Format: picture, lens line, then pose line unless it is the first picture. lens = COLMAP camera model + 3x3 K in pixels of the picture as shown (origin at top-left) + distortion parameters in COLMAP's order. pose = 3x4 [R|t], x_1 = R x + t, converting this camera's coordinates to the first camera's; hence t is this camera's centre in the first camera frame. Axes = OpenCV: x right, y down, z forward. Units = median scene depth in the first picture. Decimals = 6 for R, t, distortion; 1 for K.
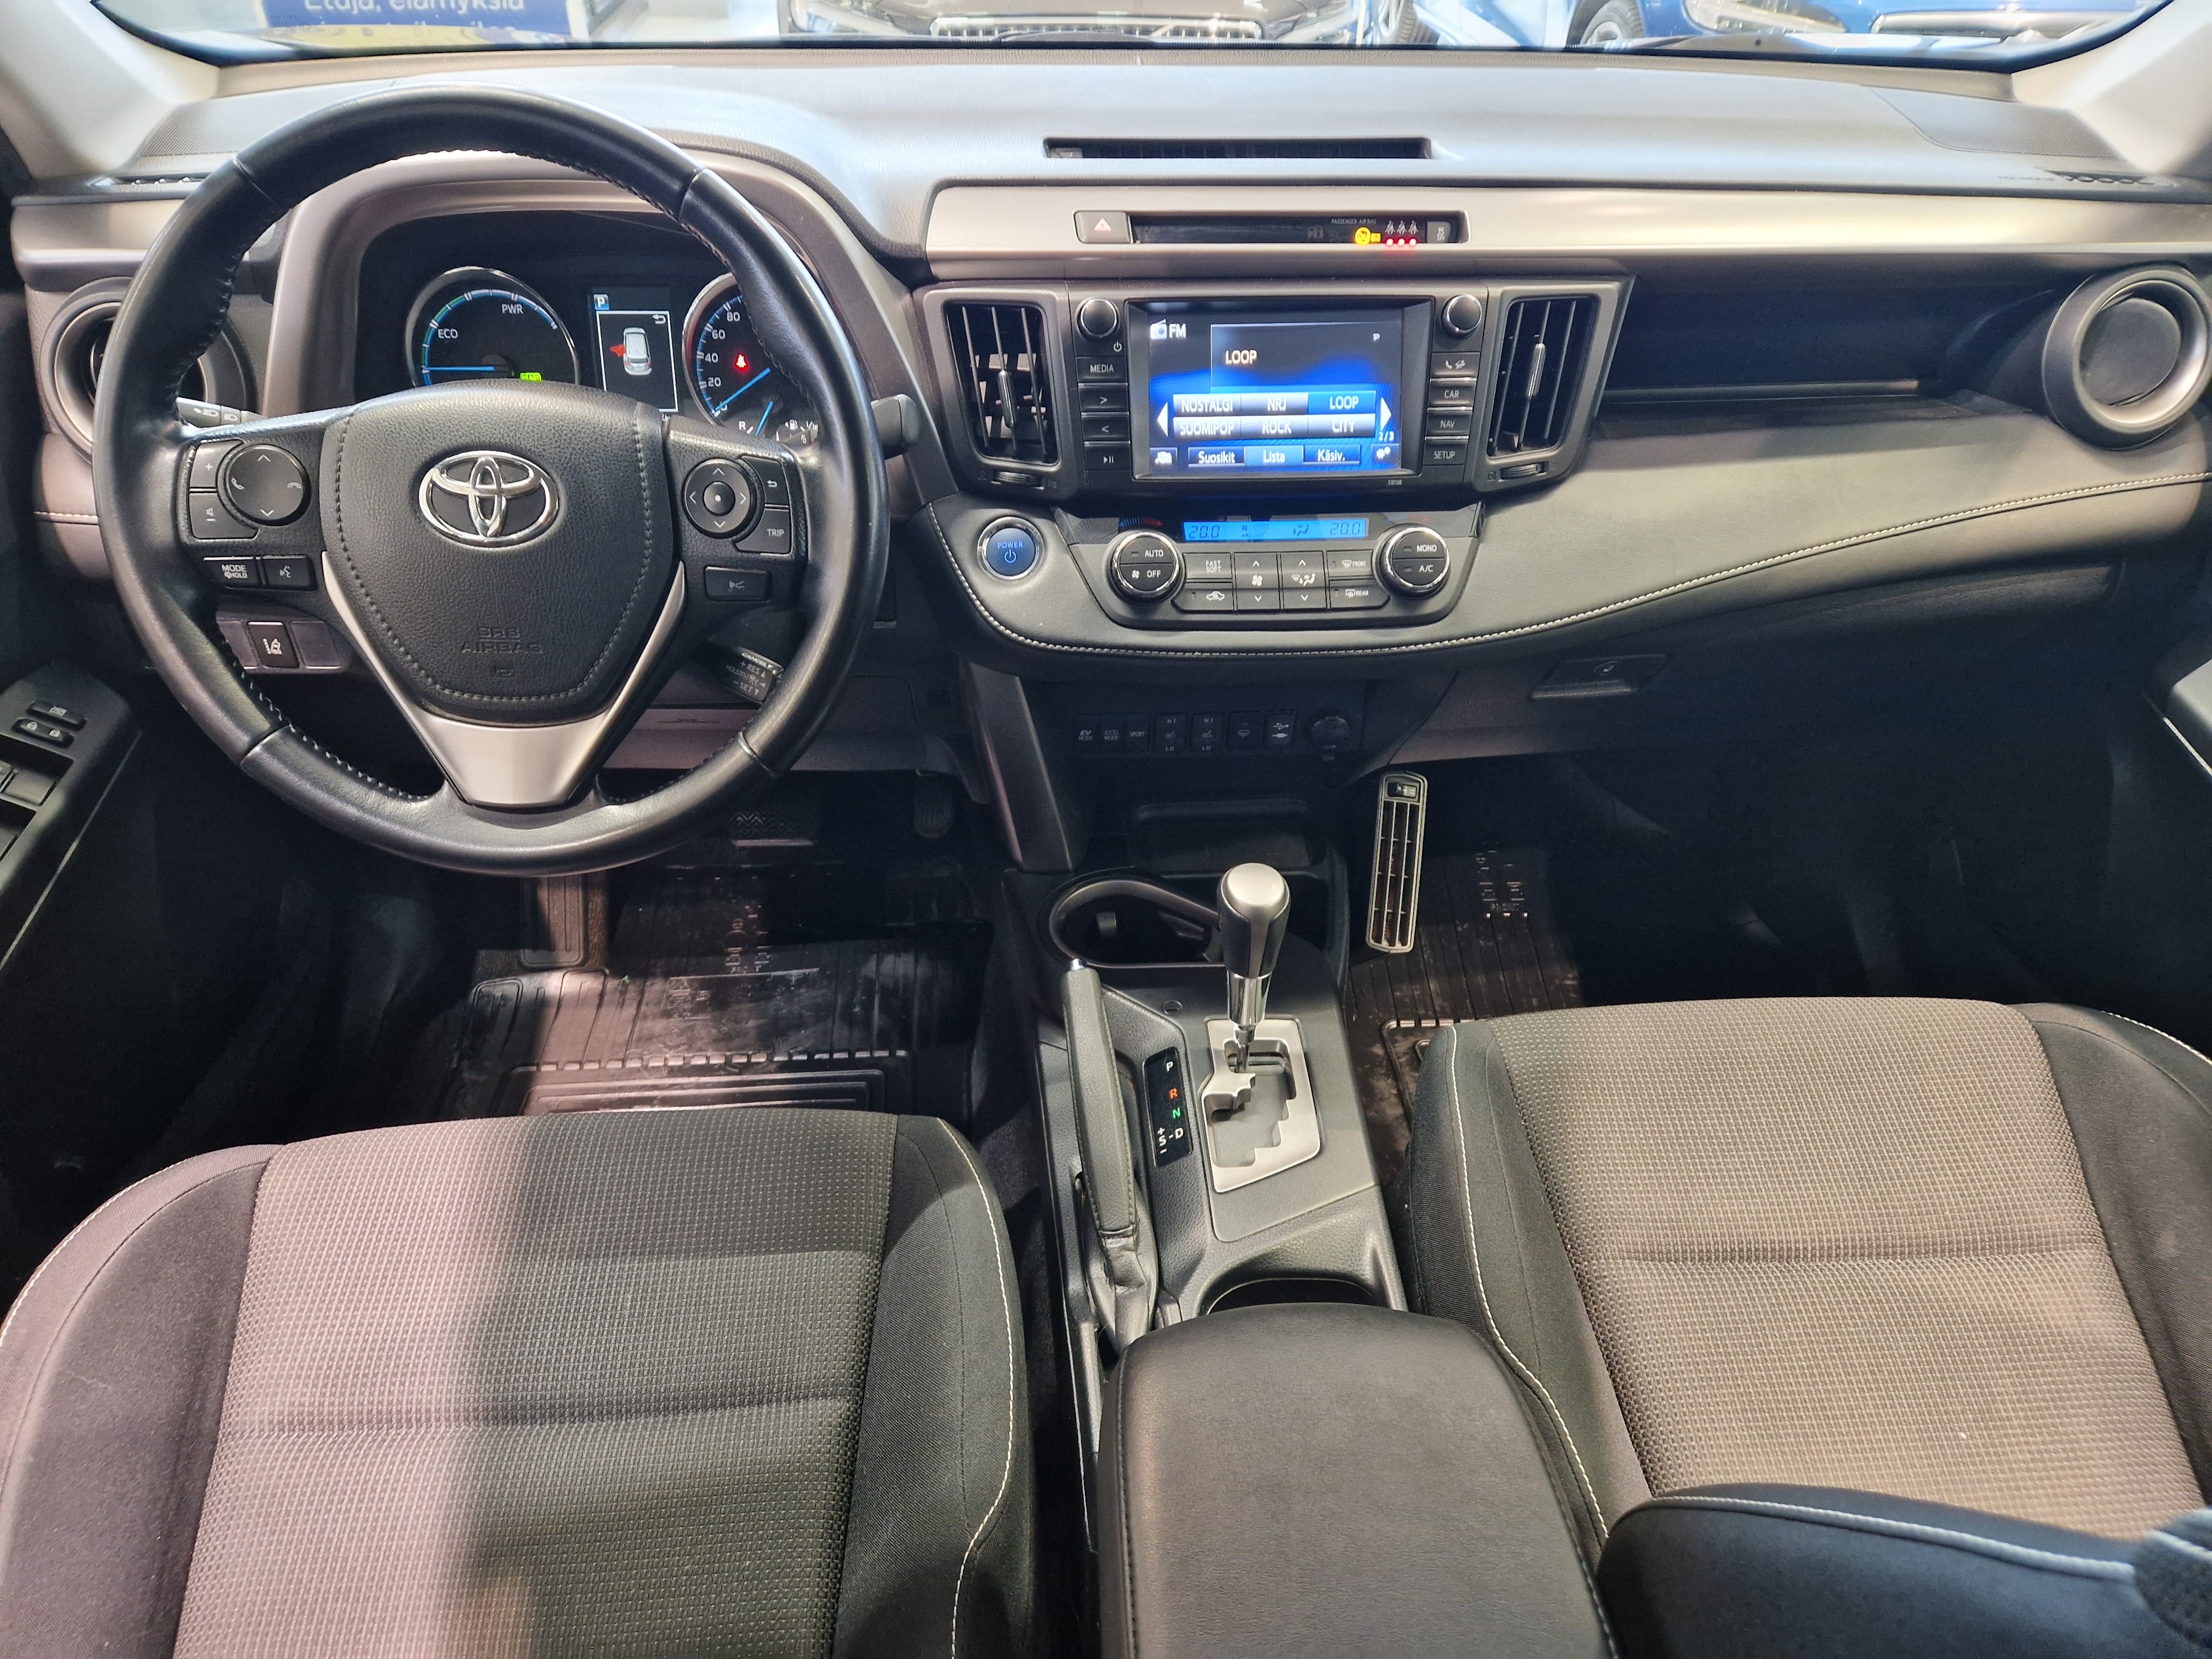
lens RADIAL K [[1495.8, 0, 1094.0], [0, 1495.8, 874.9], [0, 0, 1]] dist [0.047545, -0.043050]
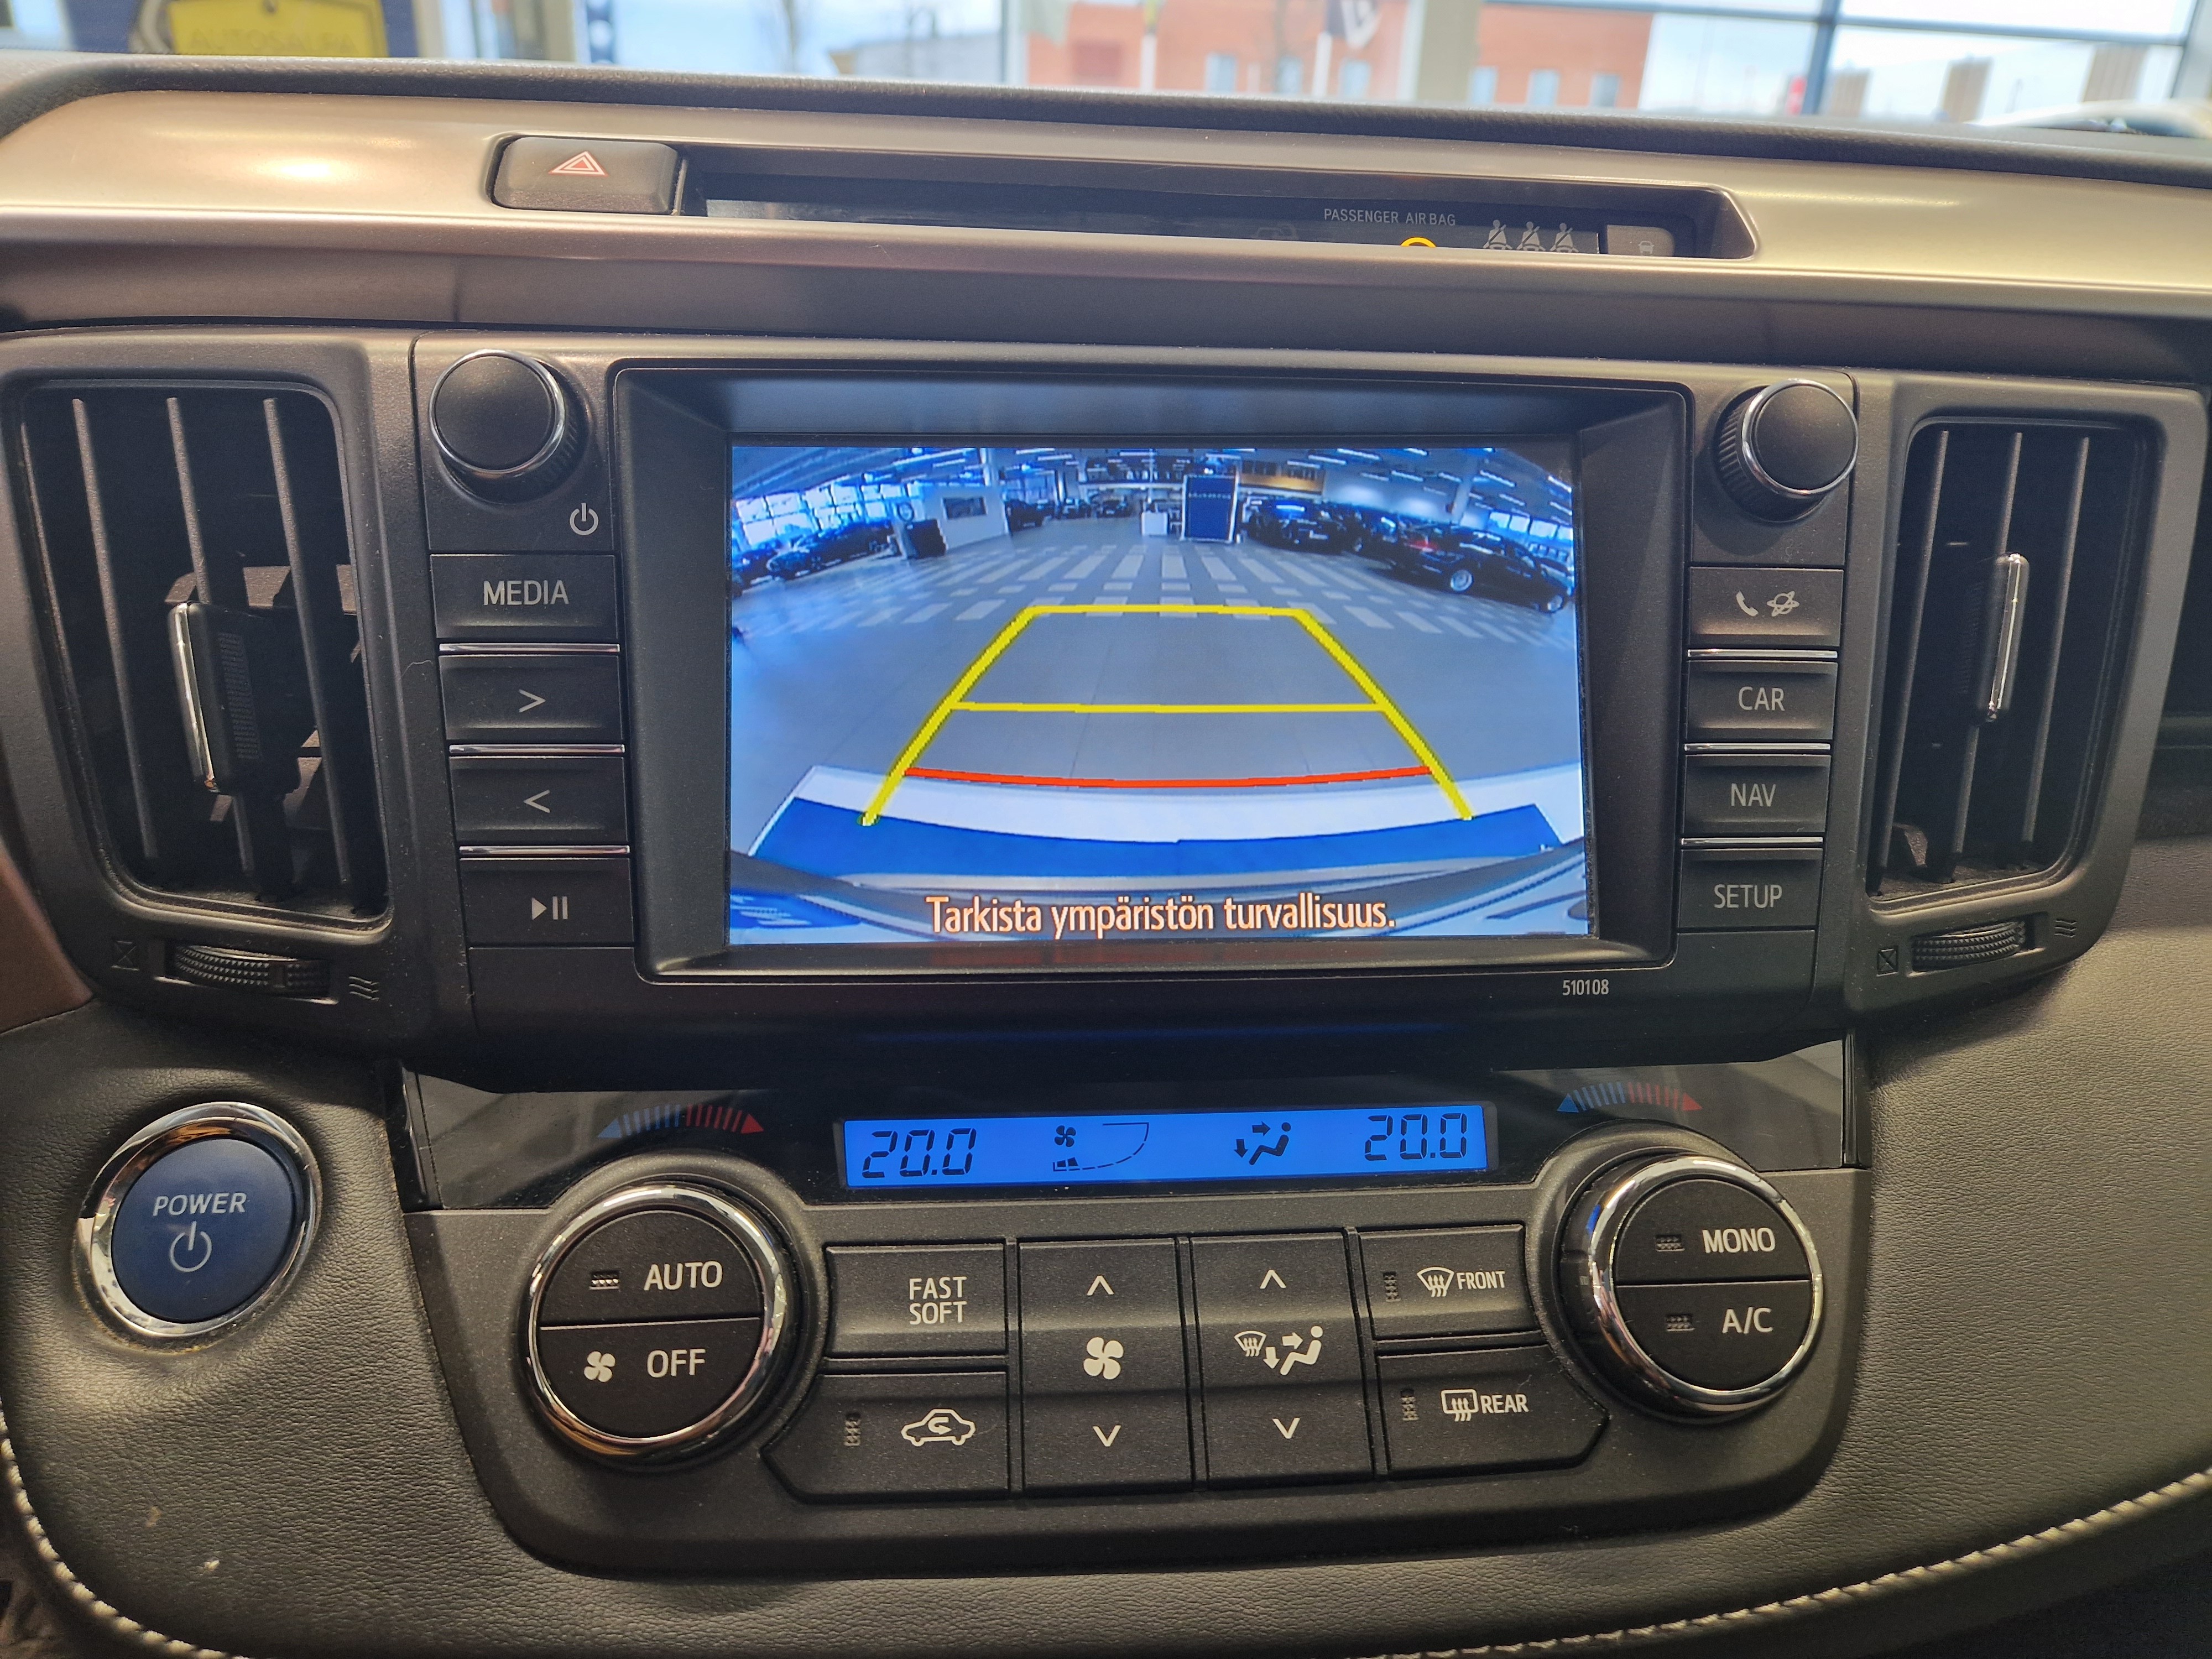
lens RADIAL K [[1495.8, 0, 1111.1], [0, 1495.8, 842.7], [0, 0, 1]] dist [0.047545, -0.043050]
pose [[0.999512, 0.005359, 0.030768, 0.100757], [0.002541, 0.967950, -0.251129, -0.215654], [-0.031128, 0.251085, 0.967464, 0.717757]]
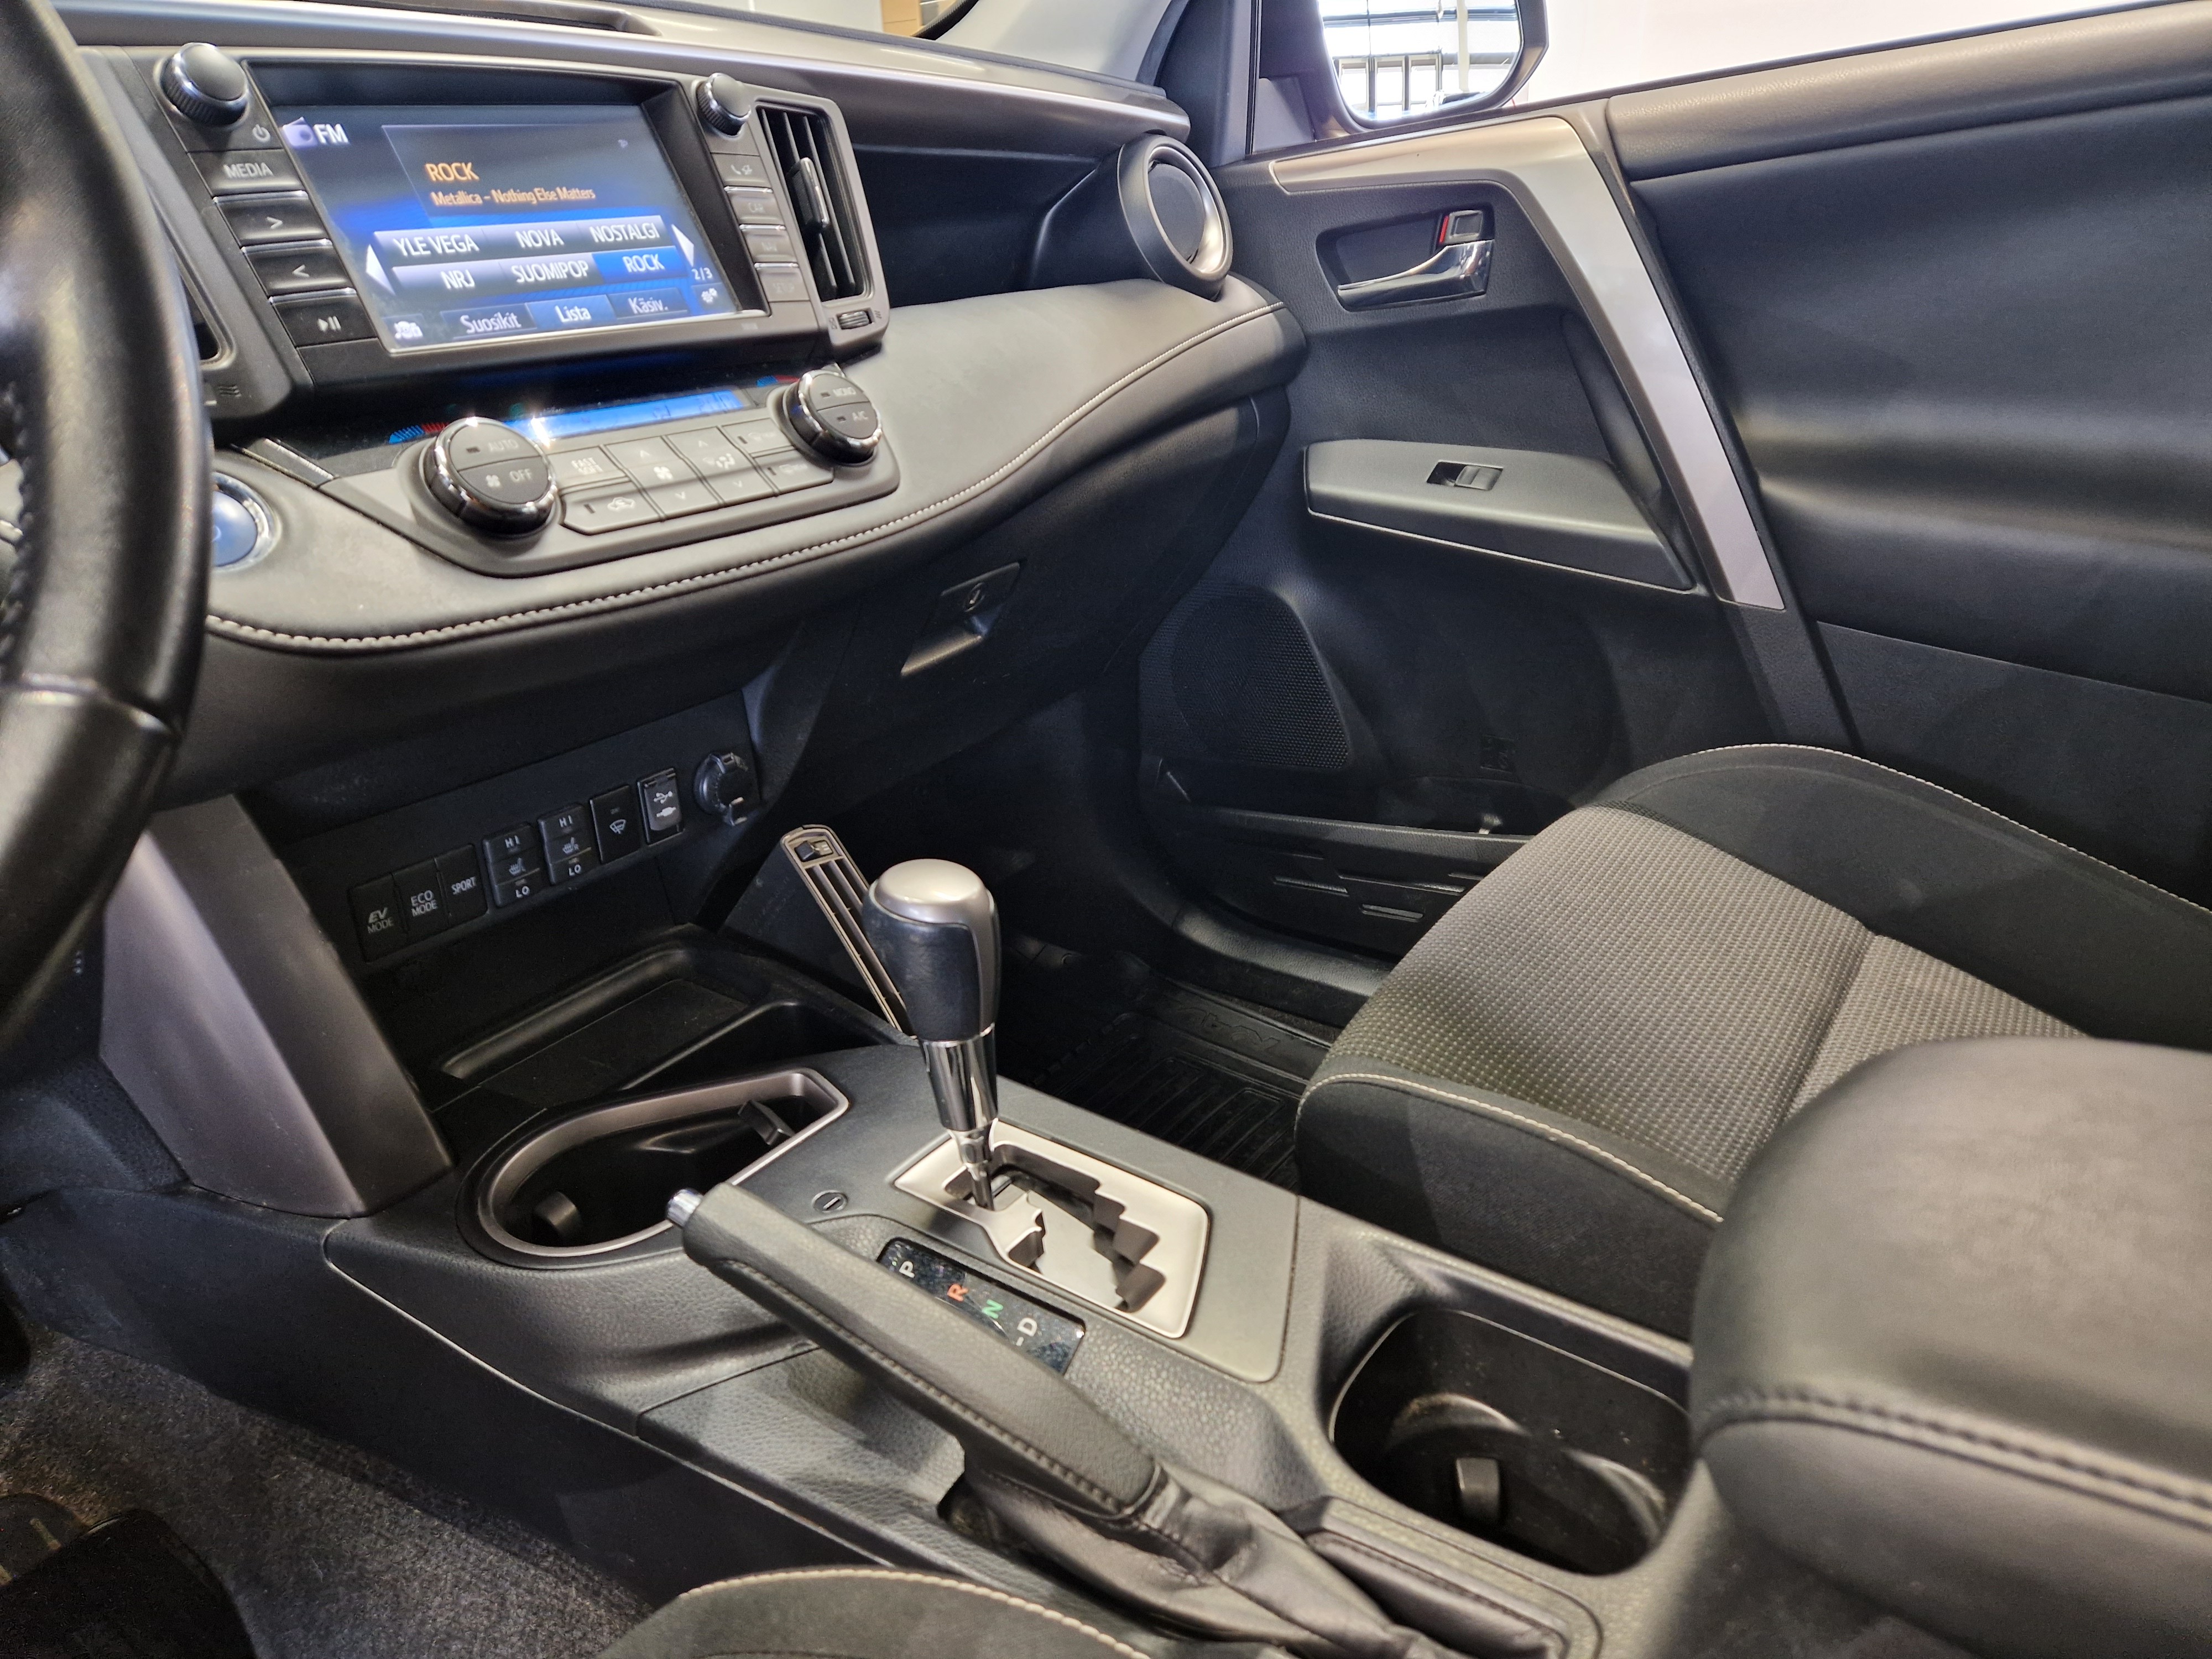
lens RADIAL K [[1495.8, 0, 1127.1], [0, 1495.8, 839.6], [0, 0, 1]] dist [0.047545, -0.043050]
pose [[0.602672, -0.346568, 0.718803, -0.273442], [0.531174, 0.846444, -0.037247, 0.056752], [-0.595517, 0.404257, 0.694216, 0.509991]]
